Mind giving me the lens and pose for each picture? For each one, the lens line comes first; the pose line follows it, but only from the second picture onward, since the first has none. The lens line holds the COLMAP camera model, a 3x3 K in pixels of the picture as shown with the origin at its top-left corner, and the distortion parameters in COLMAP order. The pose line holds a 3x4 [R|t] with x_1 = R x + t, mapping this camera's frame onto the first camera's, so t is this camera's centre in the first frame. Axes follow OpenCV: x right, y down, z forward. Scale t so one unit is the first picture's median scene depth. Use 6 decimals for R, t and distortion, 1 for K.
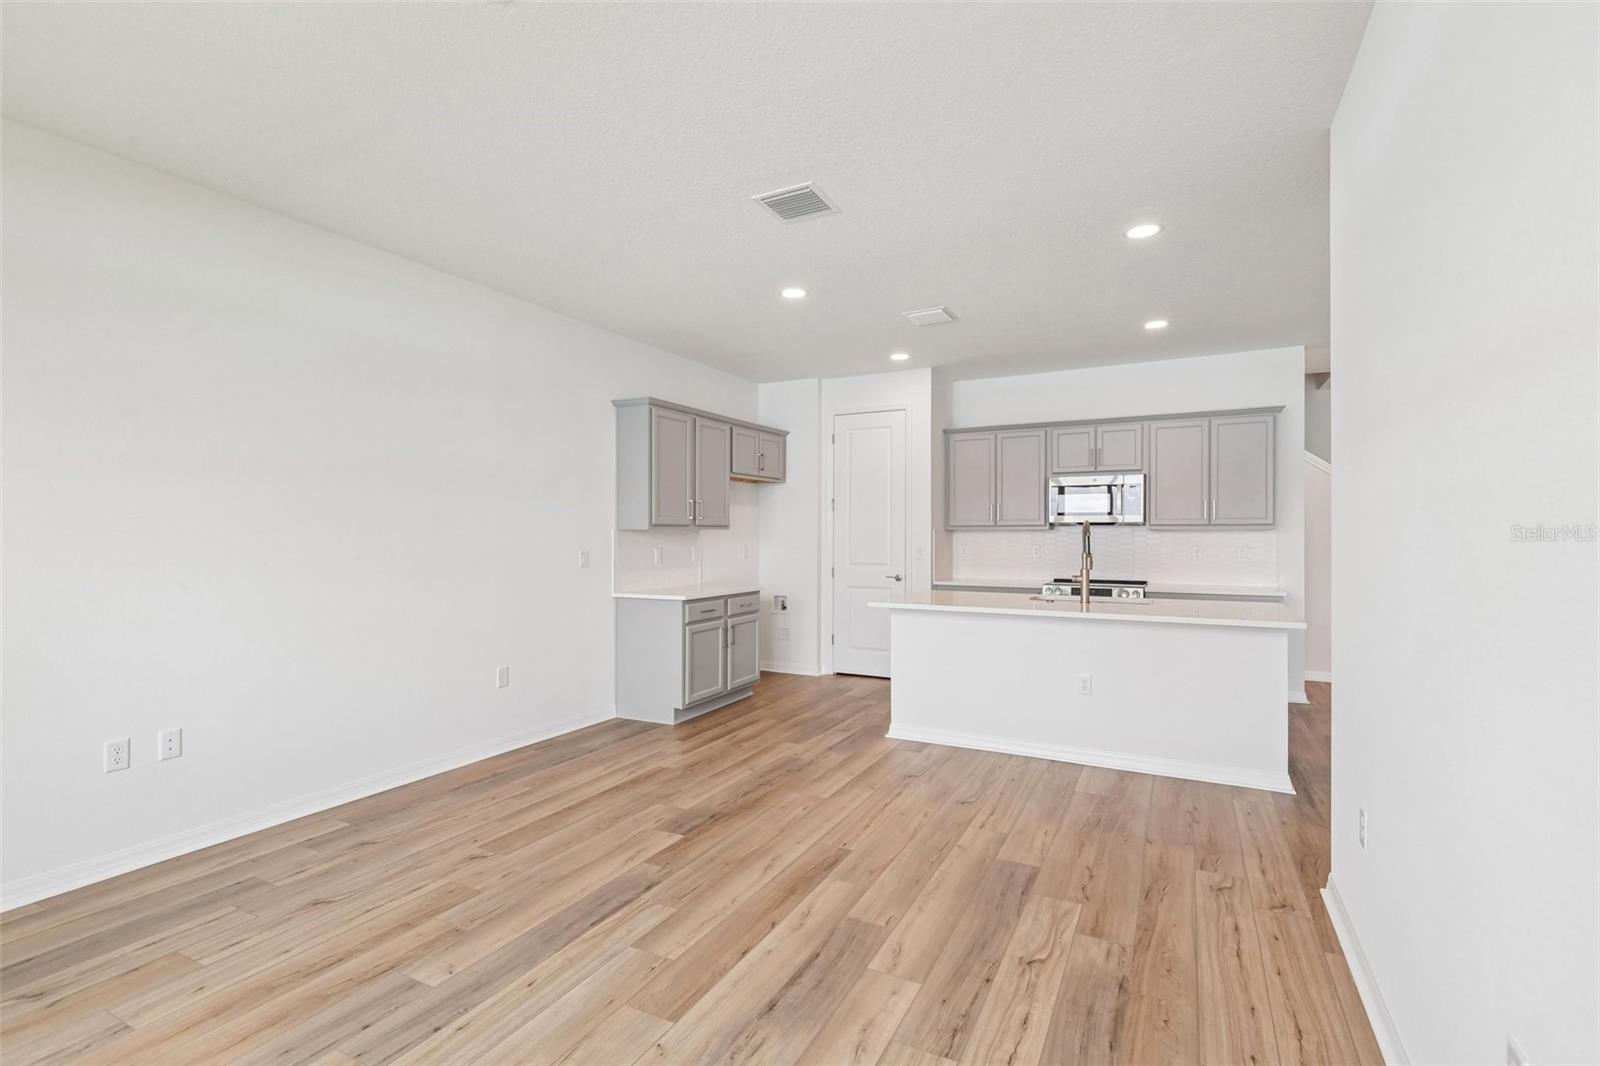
lens RADIAL K [[739.5, 0, 797.6], [0, 739.5, 530.0], [0, 0, 1]] dist [0.016017, -0.015609]
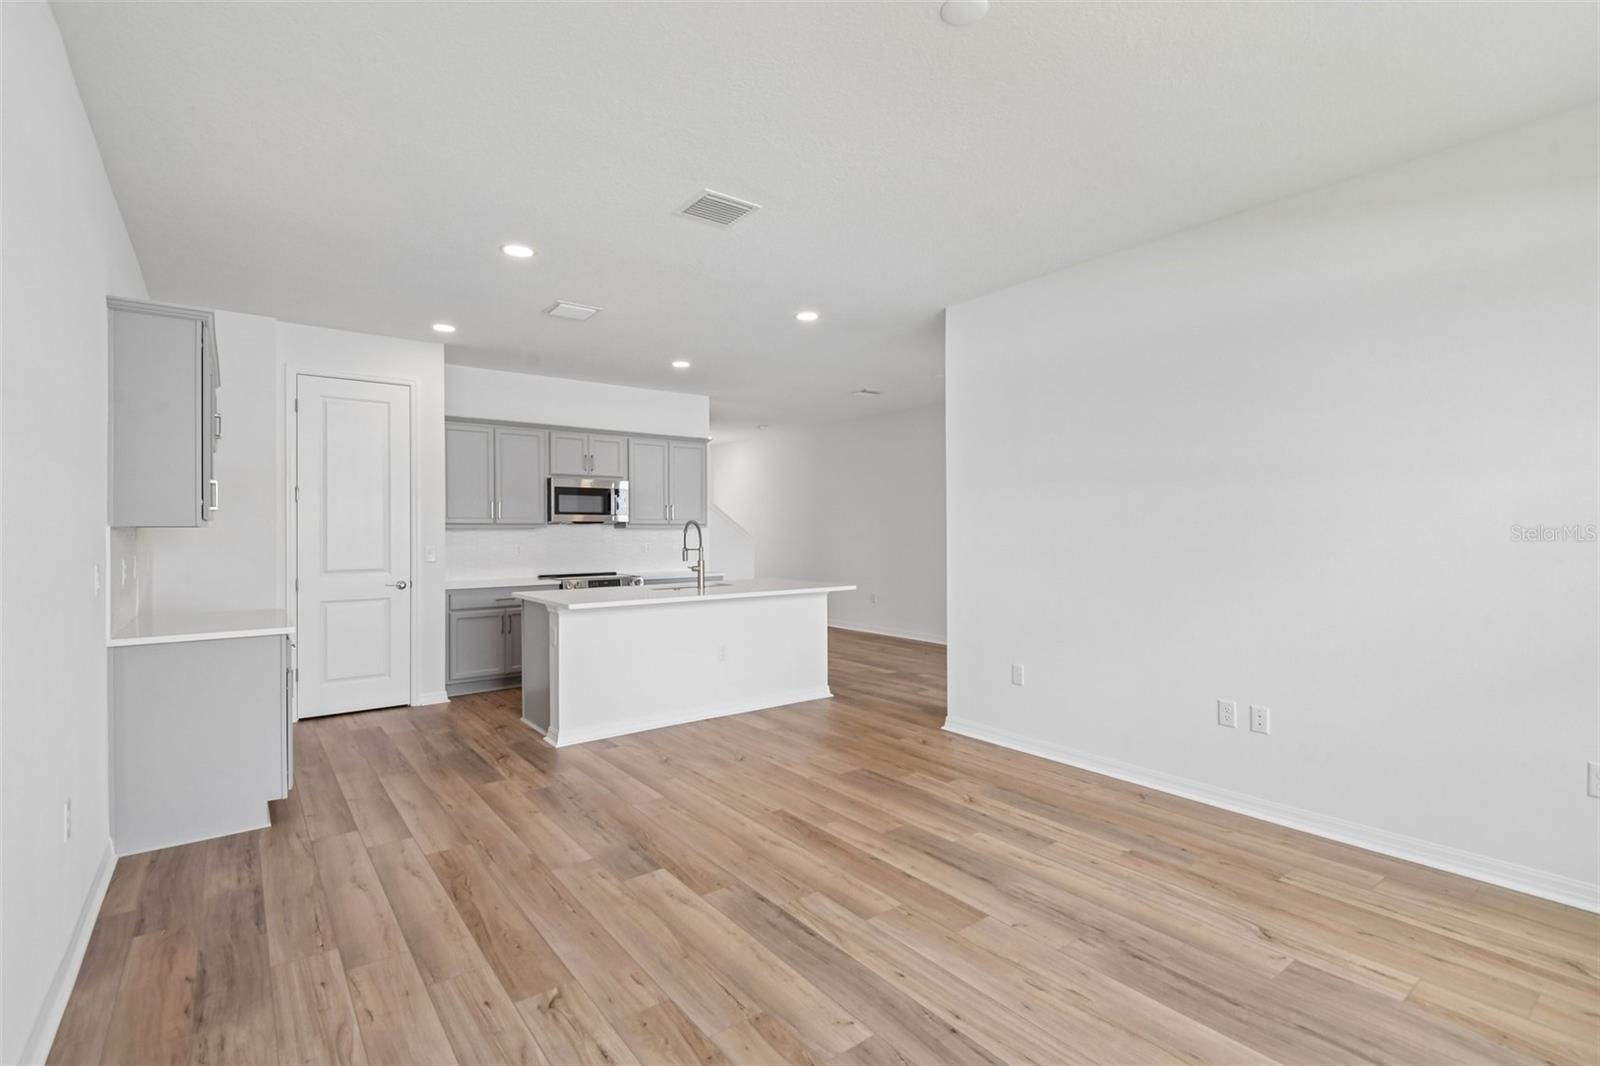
lens RADIAL K [[739.5, 0, 810.4], [0, 739.5, 522.5], [0, 0, 1]] dist [0.016017, -0.015609]
pose [[0.412126, 0.009111, 0.911081, -0.730085], [0.000184, 0.999949, -0.010083, 0.003969], [-0.911127, 0.004324, 0.412103, 0.379843]]
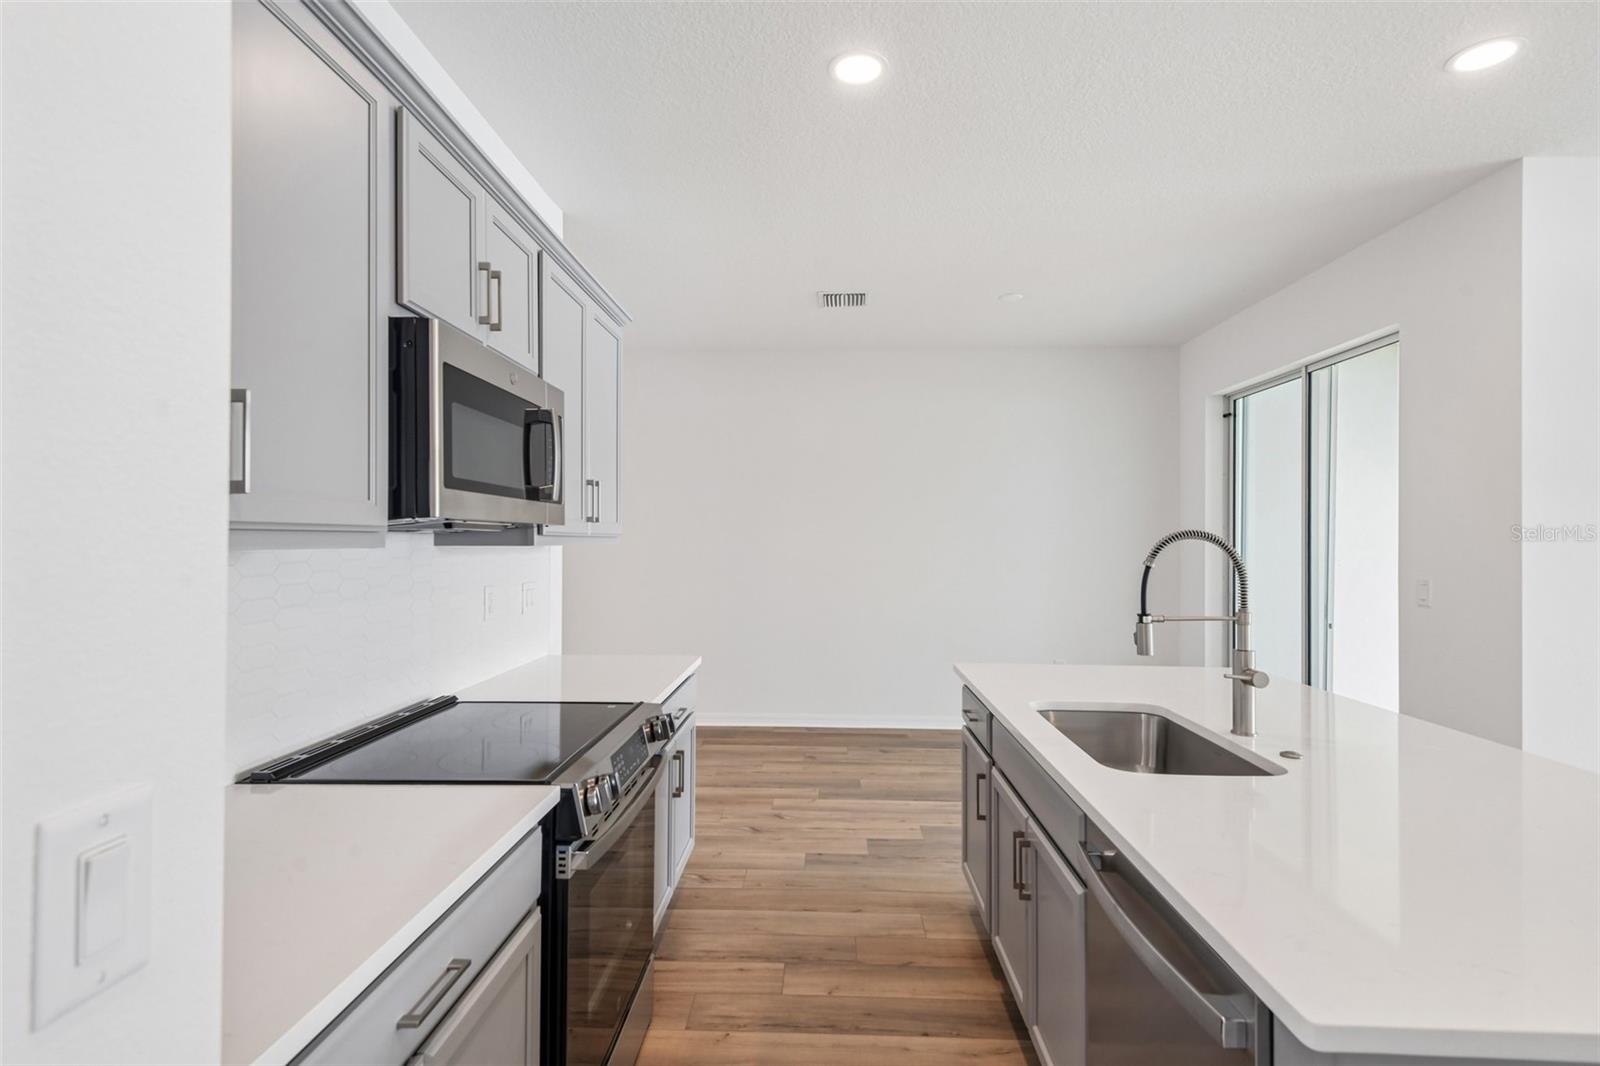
lens RADIAL K [[781.3, 0, 808.8], [0, 781.3, 534.2], [0, 0, 1]] dist [0.018714, -0.004192]
pose [[-0.431335, 0.005726, 0.902174, 0.110528], [-0.006927, 0.999929, -0.009658, -0.004686], [-0.902165, -0.010415, -0.431265, 1.585990]]
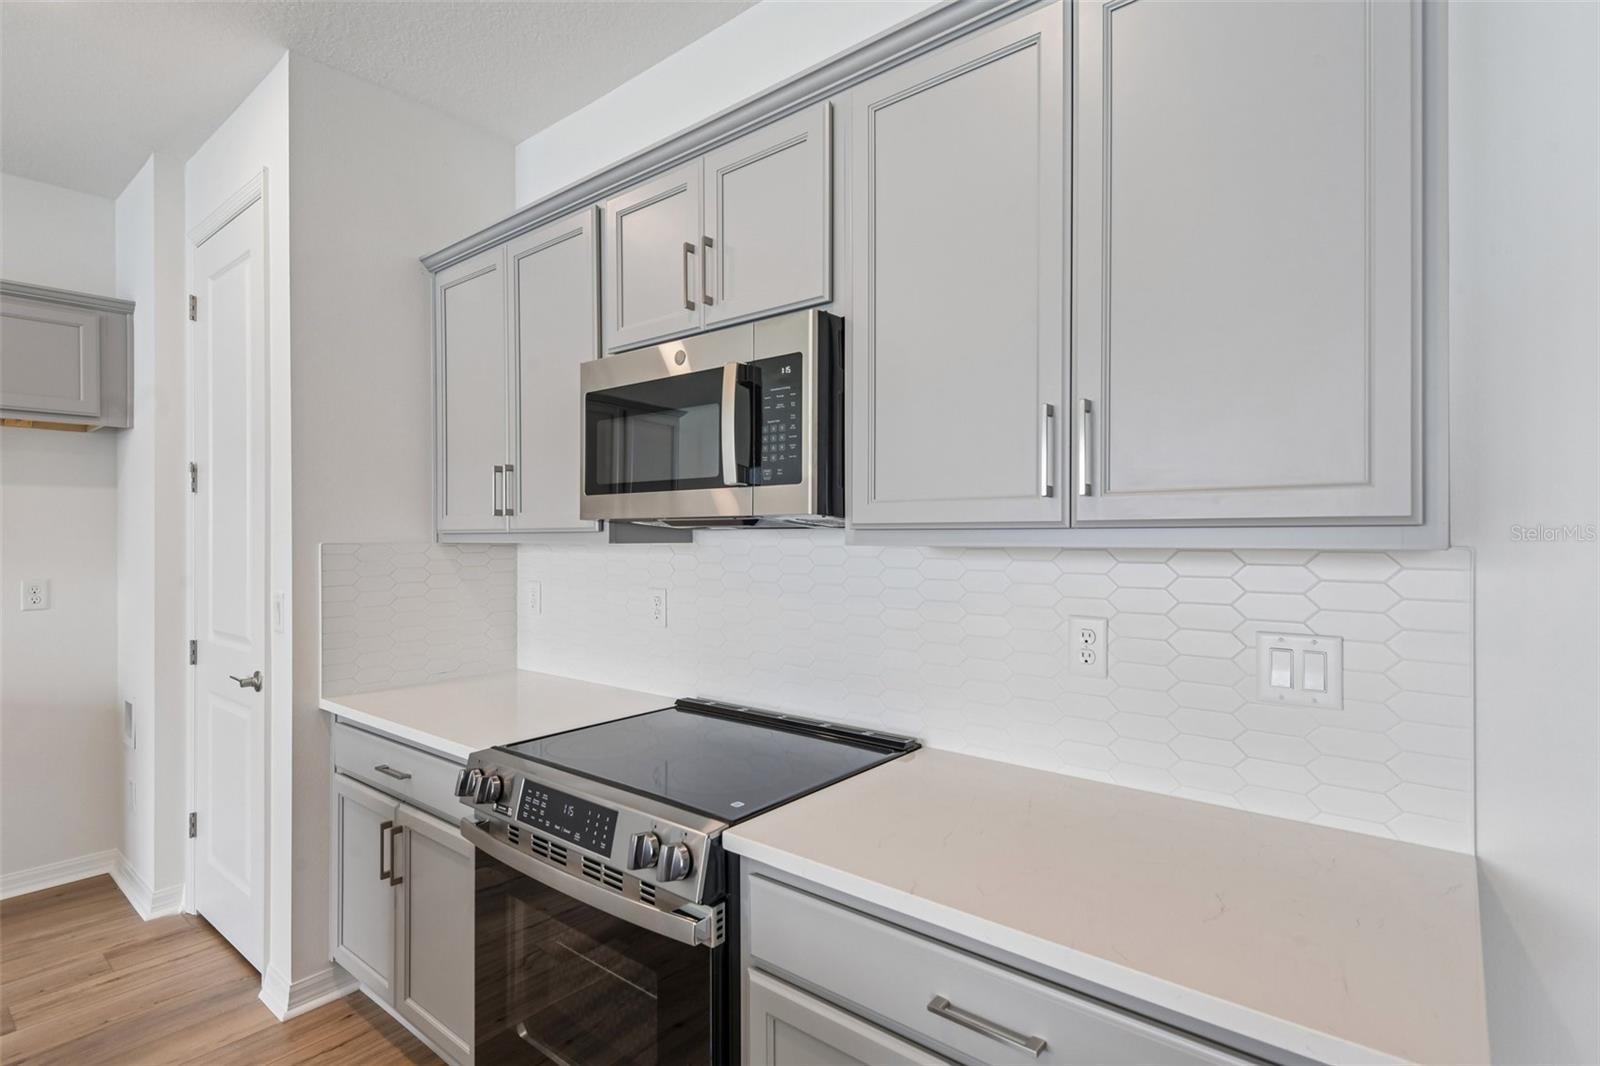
lens RADIAL K [[781.3, 0, 807.5], [0, 781.3, 531.5], [0, 0, 1]] dist [0.018714, -0.004192]
pose [[0.977672, -0.005638, -0.210062, 0.776042], [0.005930, 0.999982, 0.000762, -0.007842], [0.210054, -0.001991, 0.977688, 1.141194]]
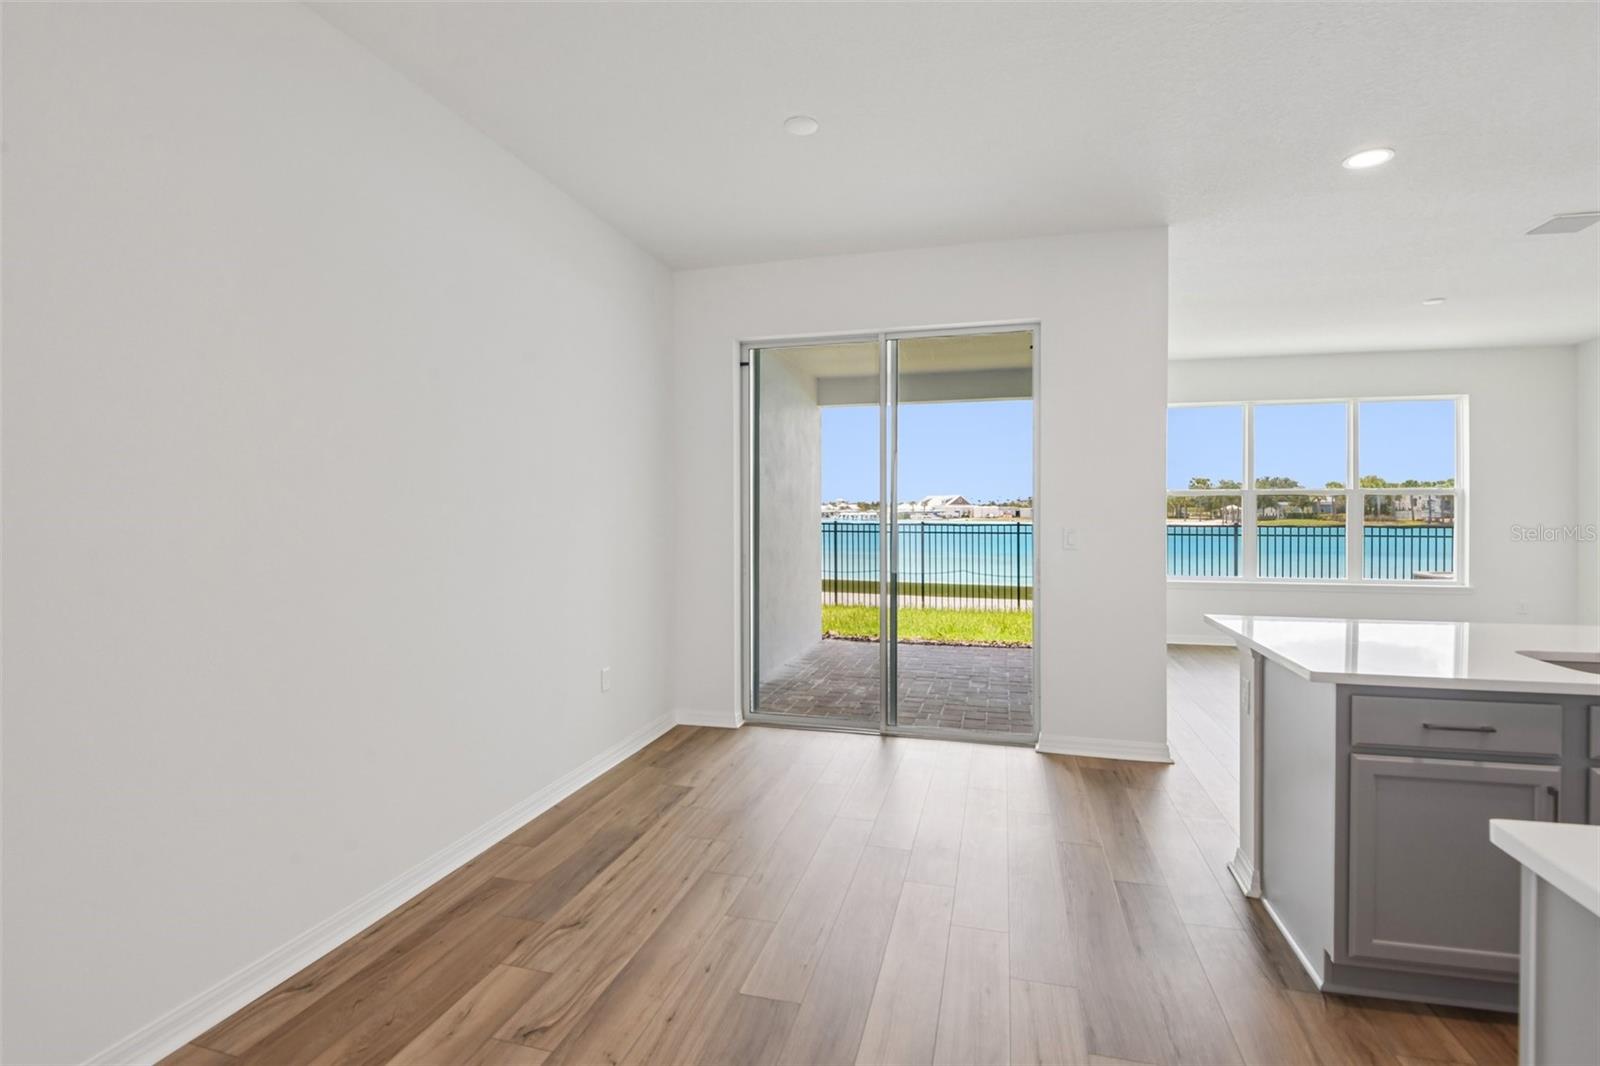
lens RADIAL K [[739.5, 0, 796.5], [0, 739.5, 523.8], [0, 0, 1]] dist [0.016017, -0.015609]
pose [[-0.978346, 0.005297, -0.206906, 1.167184], [0.001652, 0.999841, 0.017783, 0.006297], [0.206967, 0.017056, -0.978199, 1.532101]]
